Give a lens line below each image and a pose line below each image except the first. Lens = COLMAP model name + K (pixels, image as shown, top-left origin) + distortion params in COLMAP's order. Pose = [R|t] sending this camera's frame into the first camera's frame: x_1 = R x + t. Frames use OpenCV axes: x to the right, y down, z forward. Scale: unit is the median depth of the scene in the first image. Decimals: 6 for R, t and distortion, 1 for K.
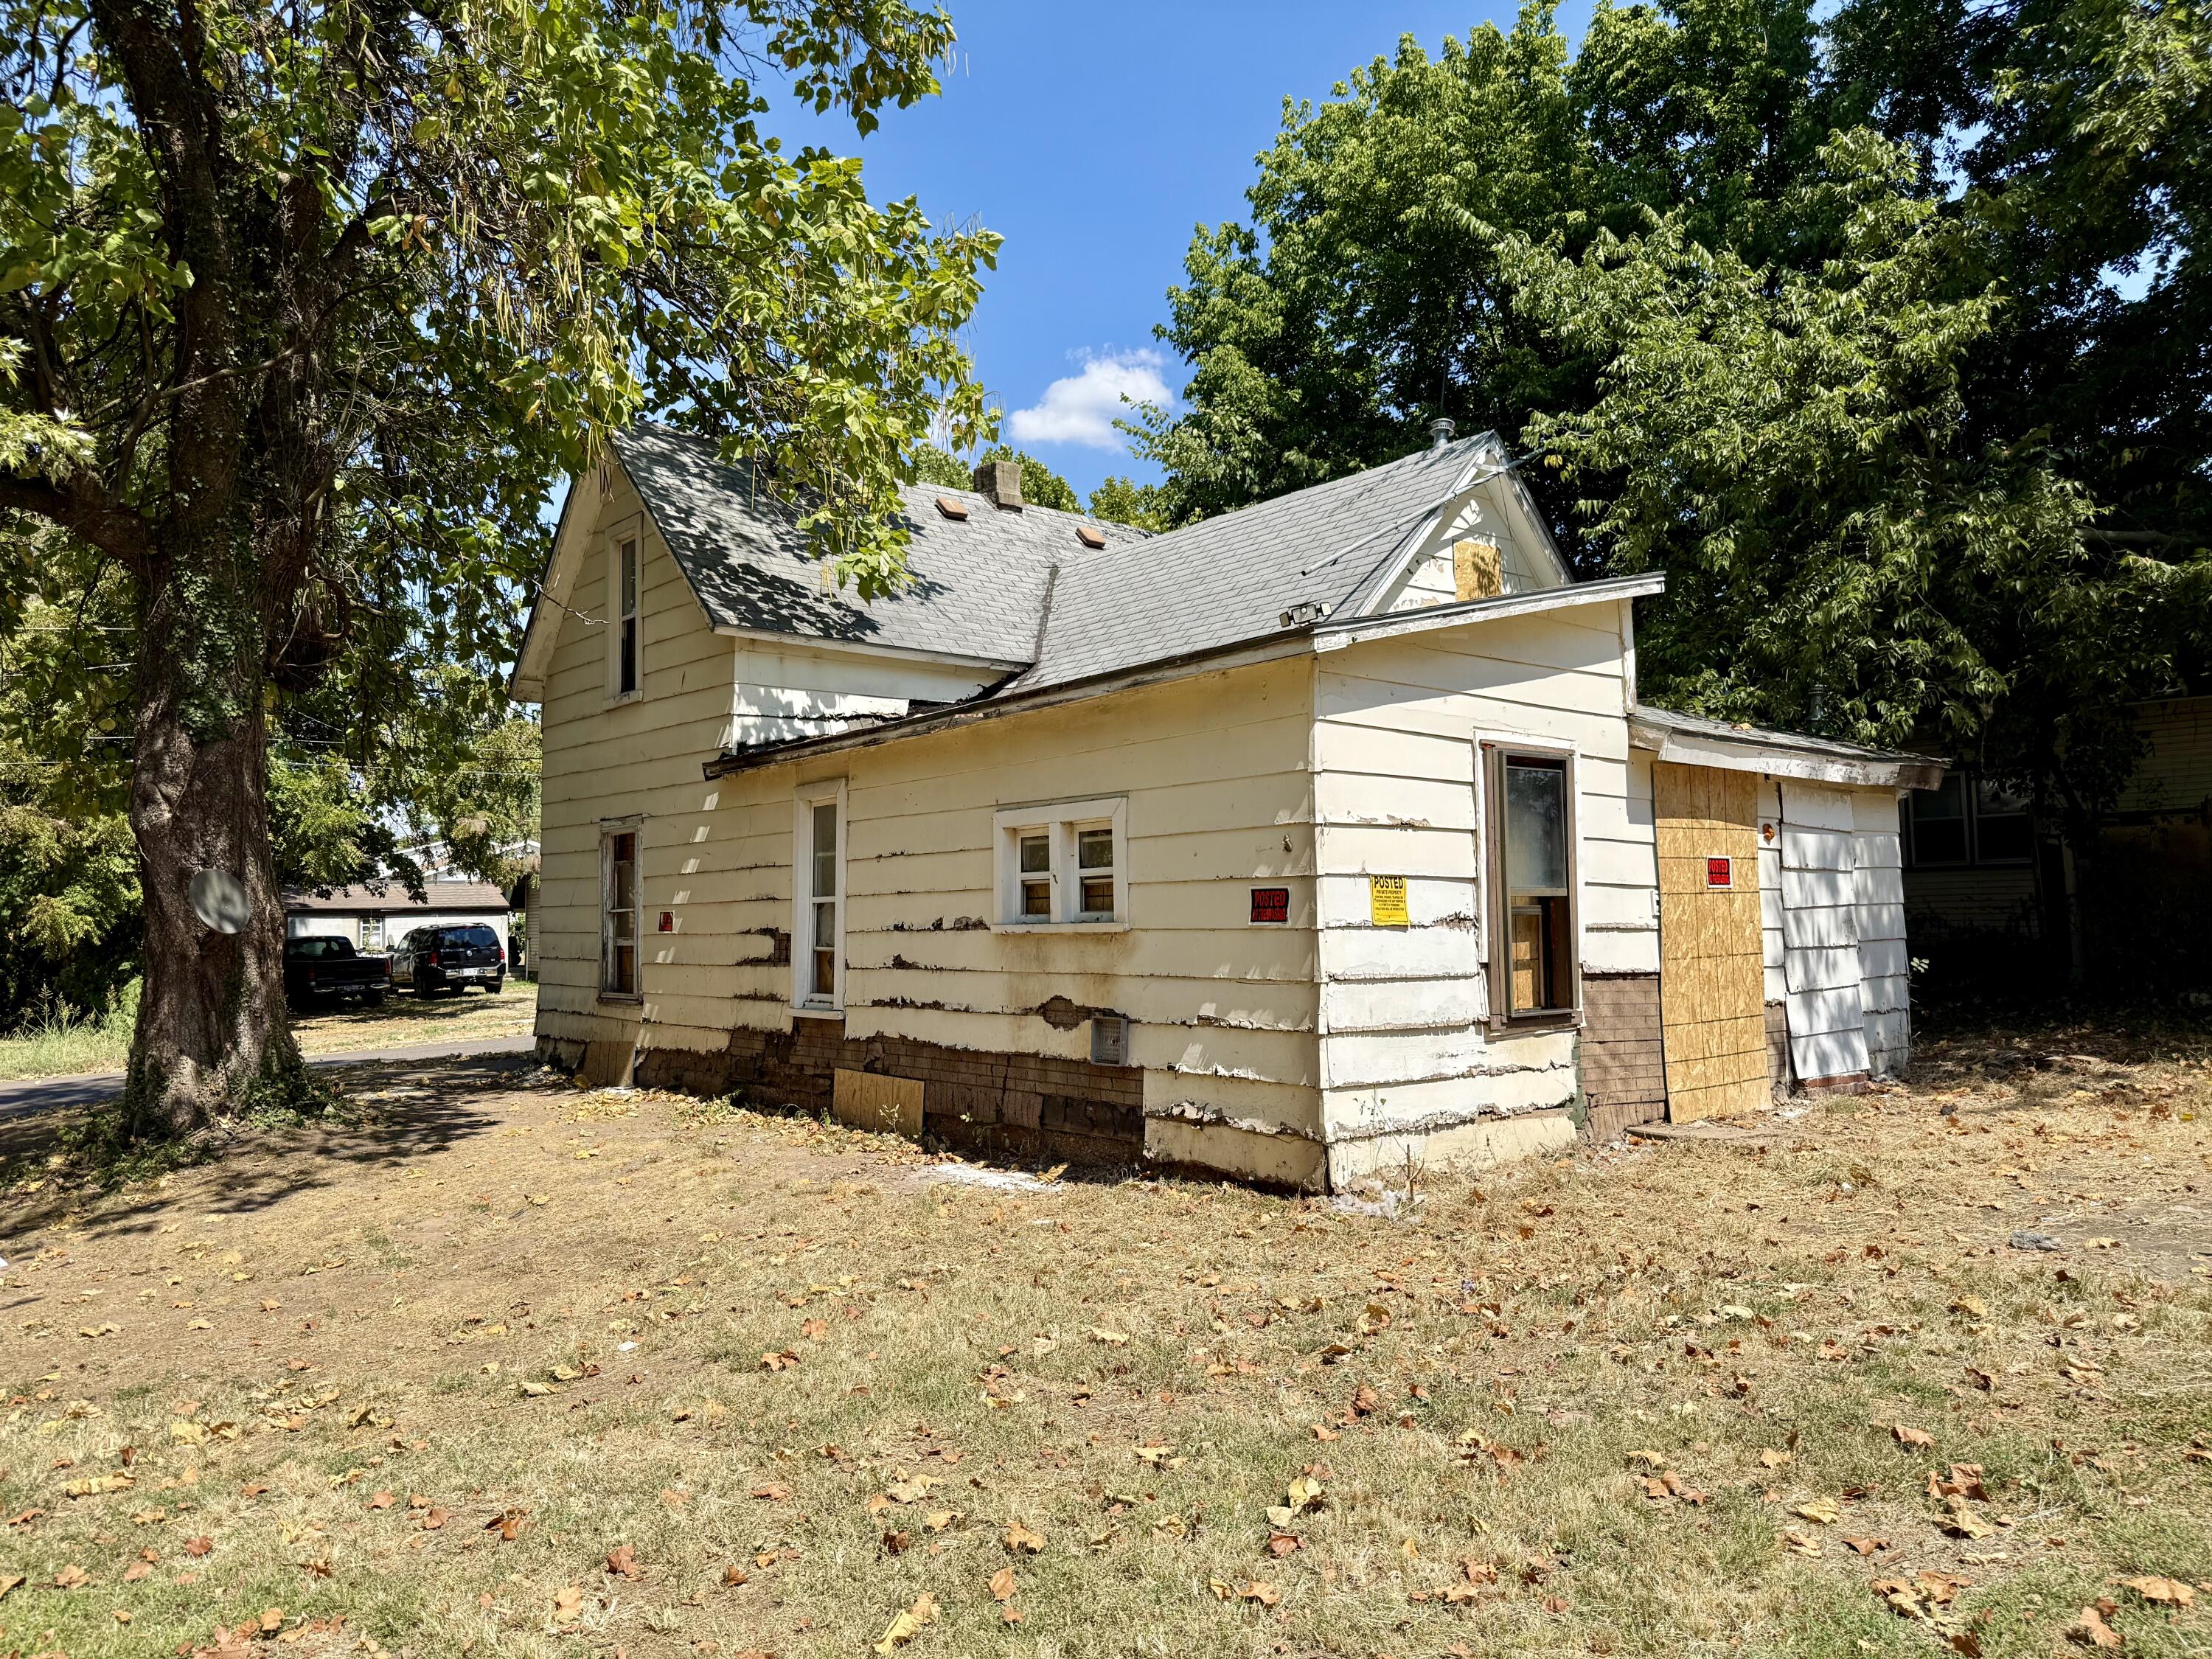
lens RADIAL K [[1575.1, 0, 1106.0], [0, 1575.1, 829.5], [0, 0, 1]] dist [0.073484, -0.087905]
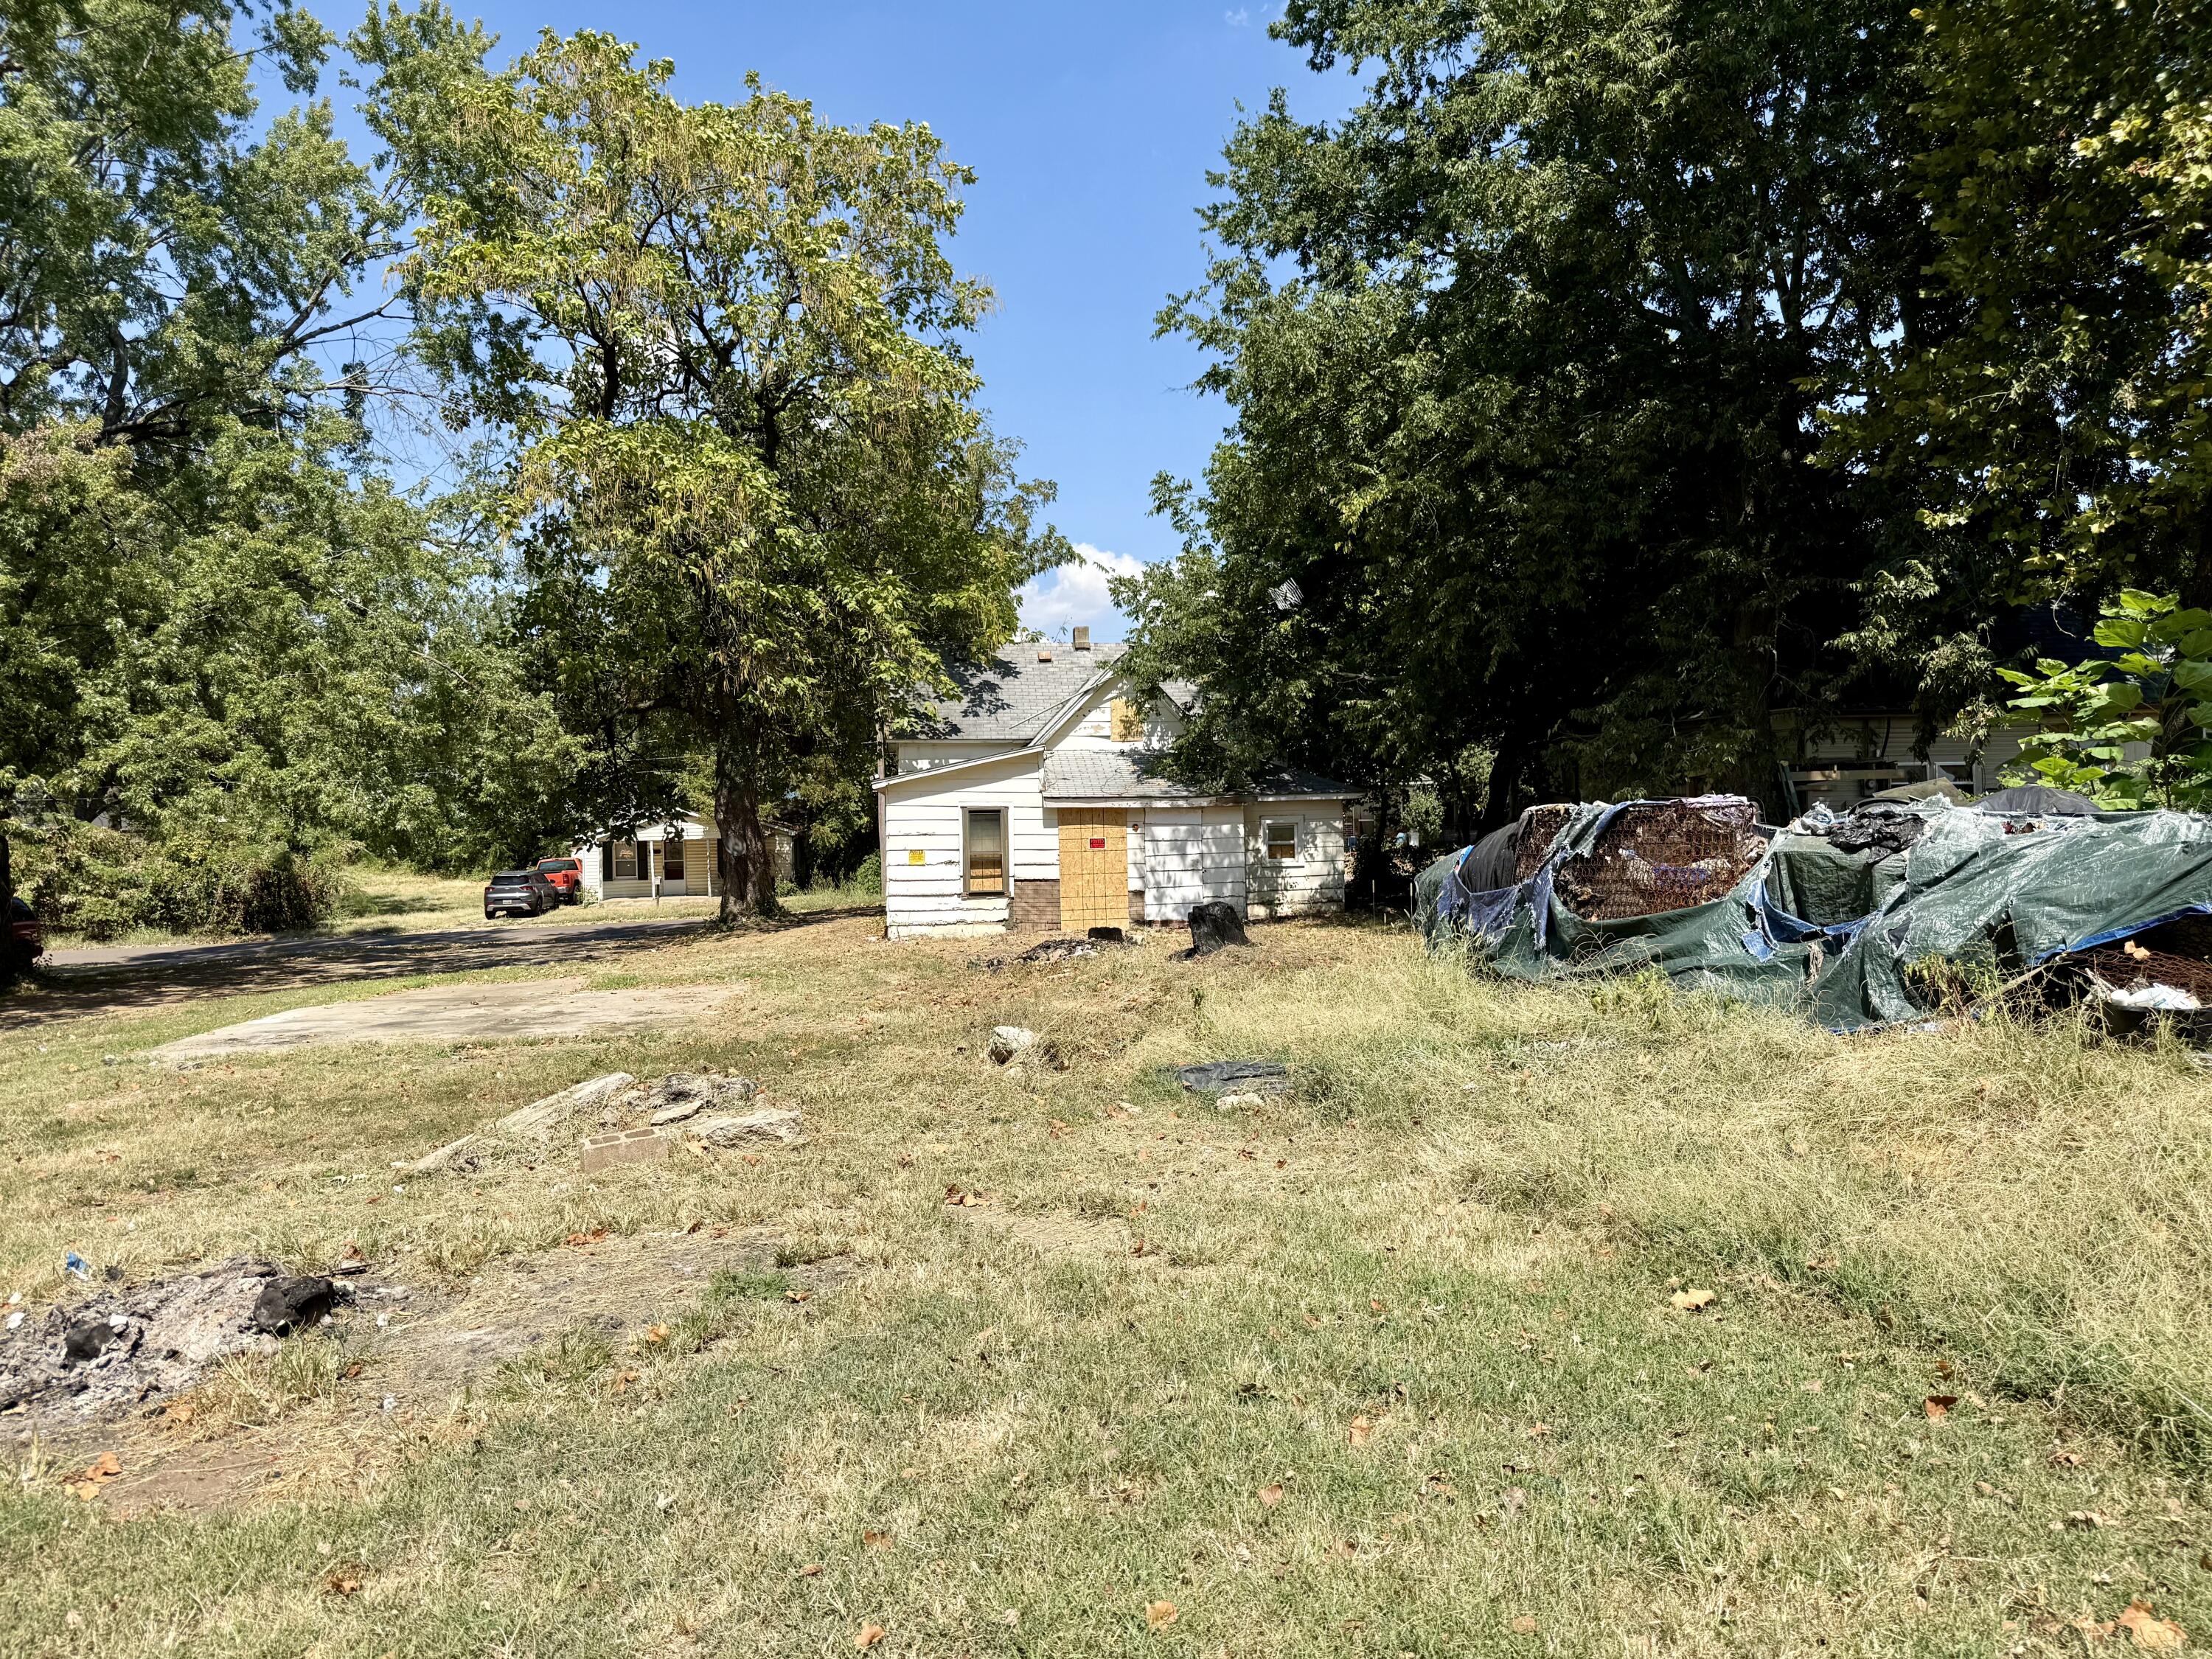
lens RADIAL K [[1575.1, 0, 1106.0], [0, 1575.1, 829.5], [0, 0, 1]] dist [0.073484, -0.087905]
pose [[0.848336, 0.002890, -0.529450, 1.927274], [0.036458, 0.997293, 0.063861, -0.179545], [0.528201, -0.073479, 0.845934, -1.367491]]
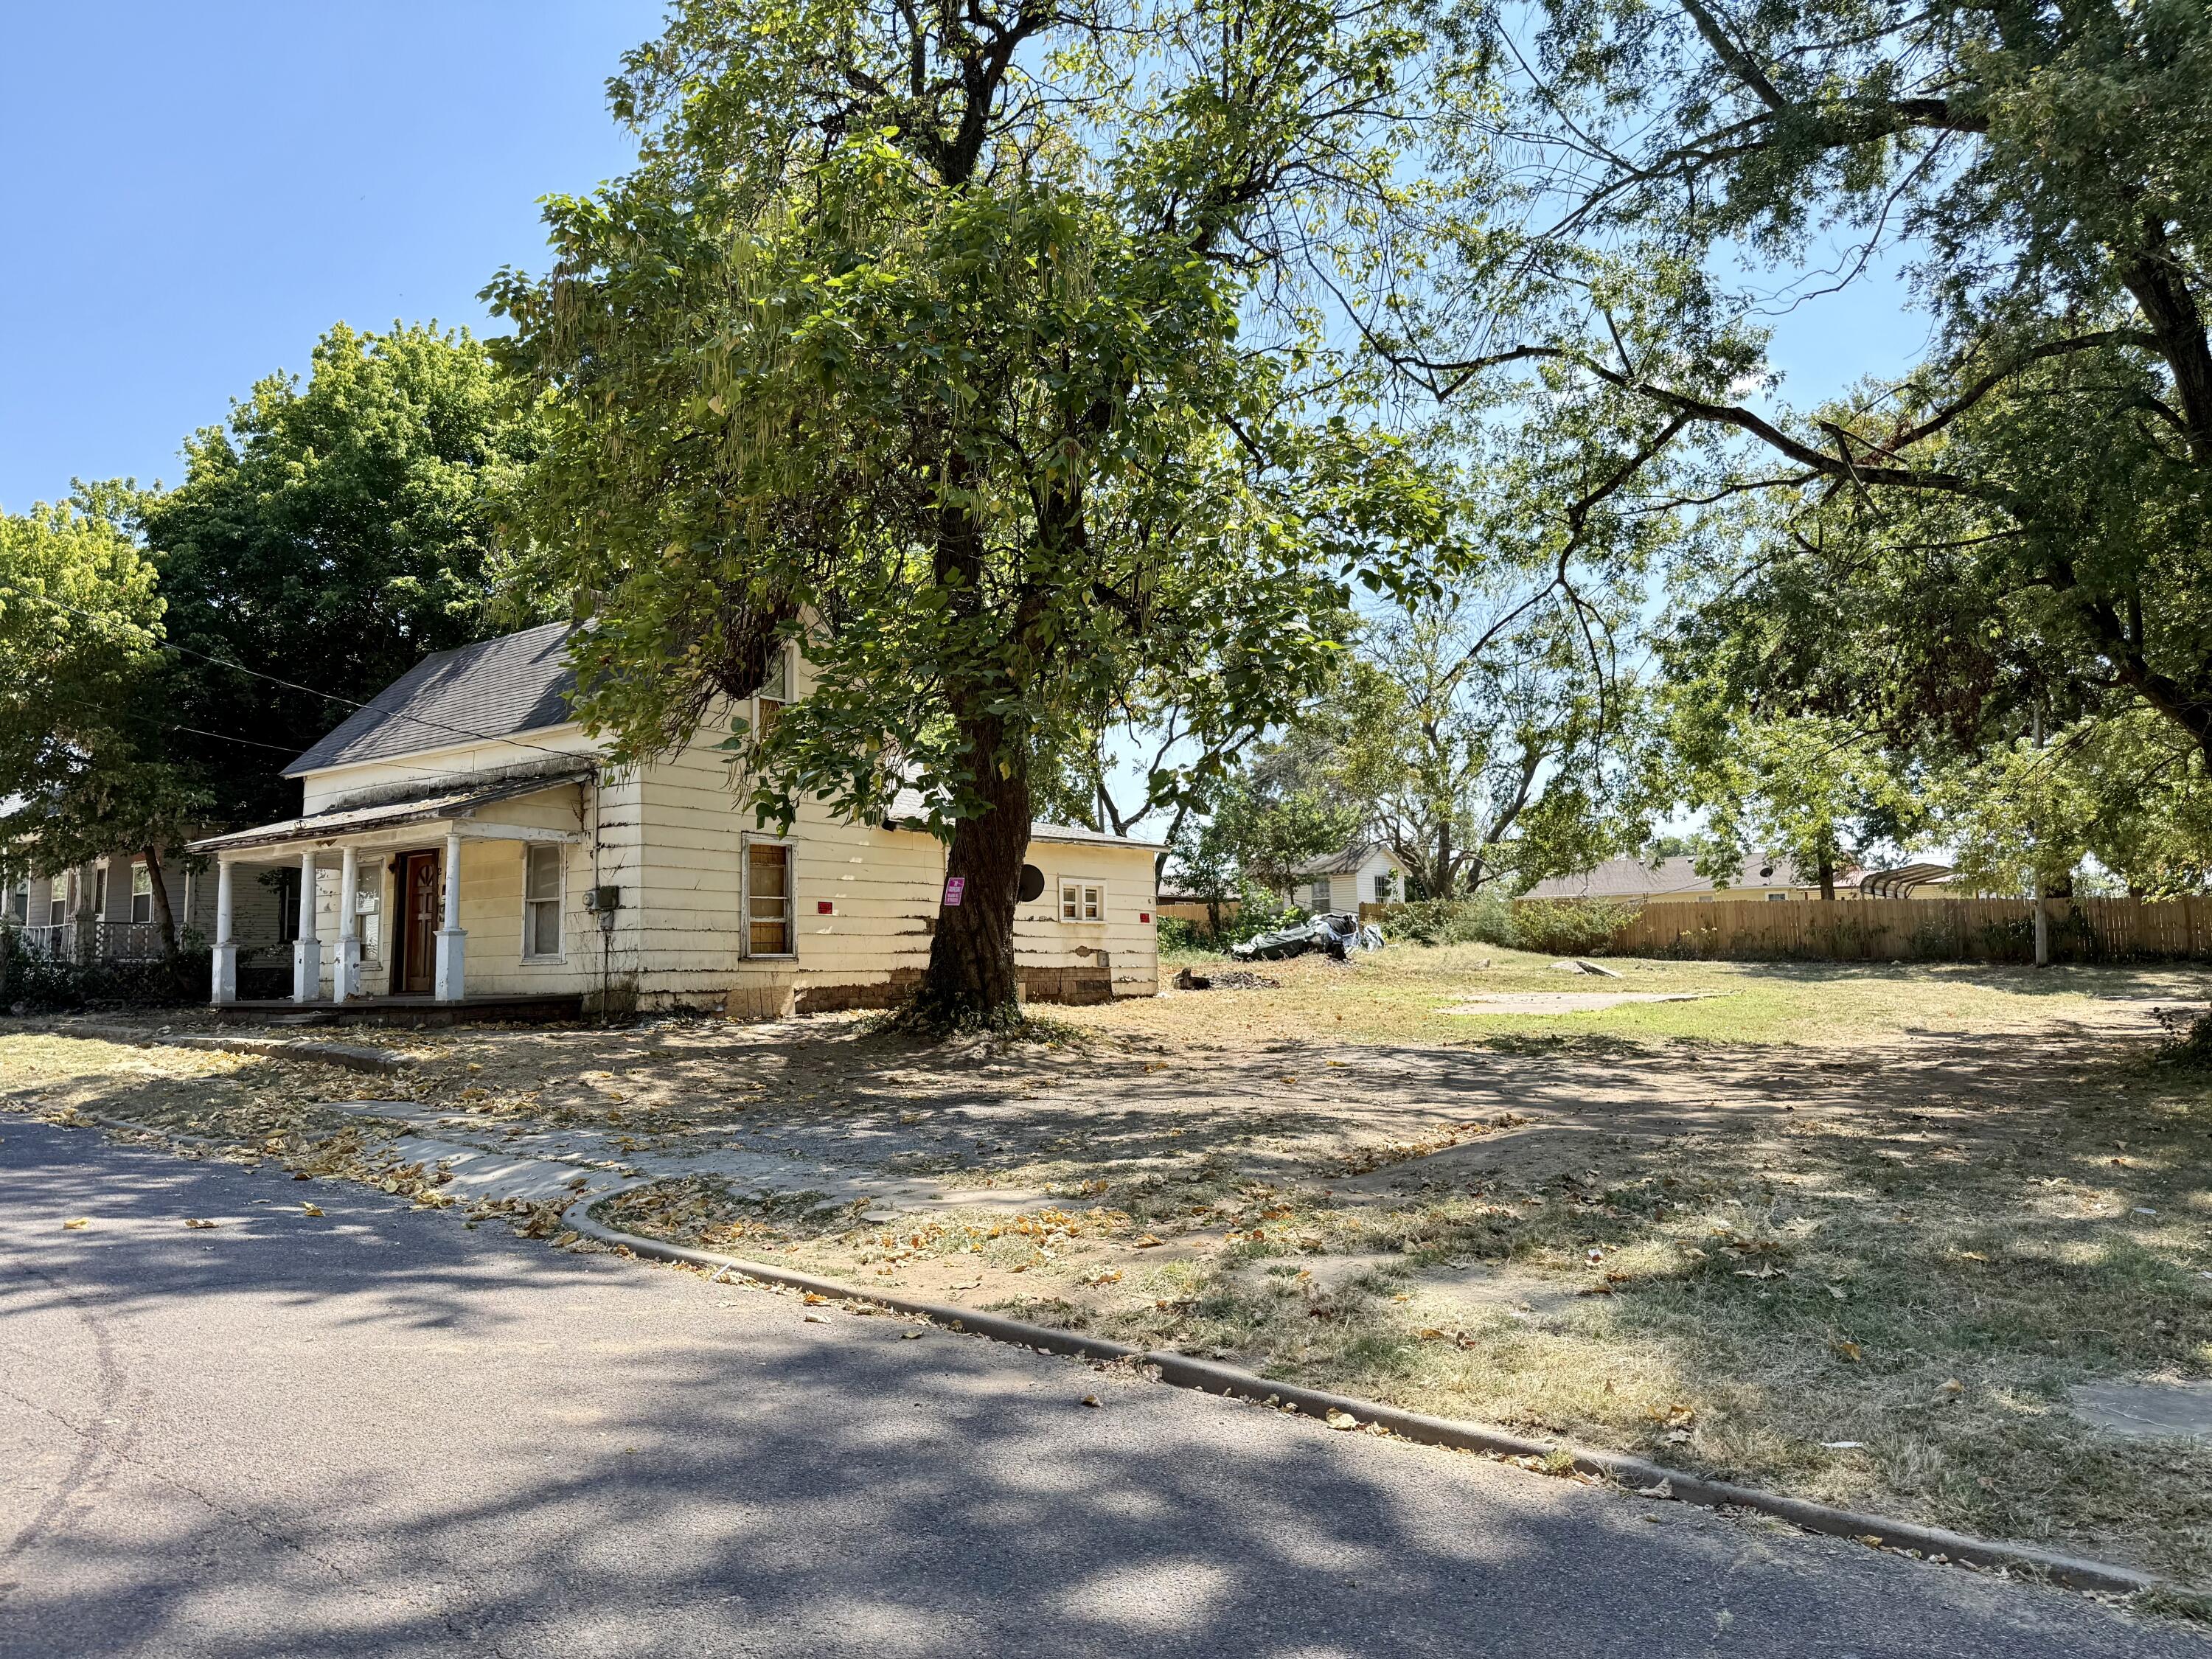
lens RADIAL K [[1575.1, 0, 1106.0], [0, 1575.1, 829.5], [0, 0, 1]] dist [0.073484, -0.087905]
pose [[-0.246887, 0.107808, 0.963029, -2.743960], [-0.039874, 0.991820, -0.121253, 0.234803], [-0.968223, -0.068336, -0.240569, 1.615694]]
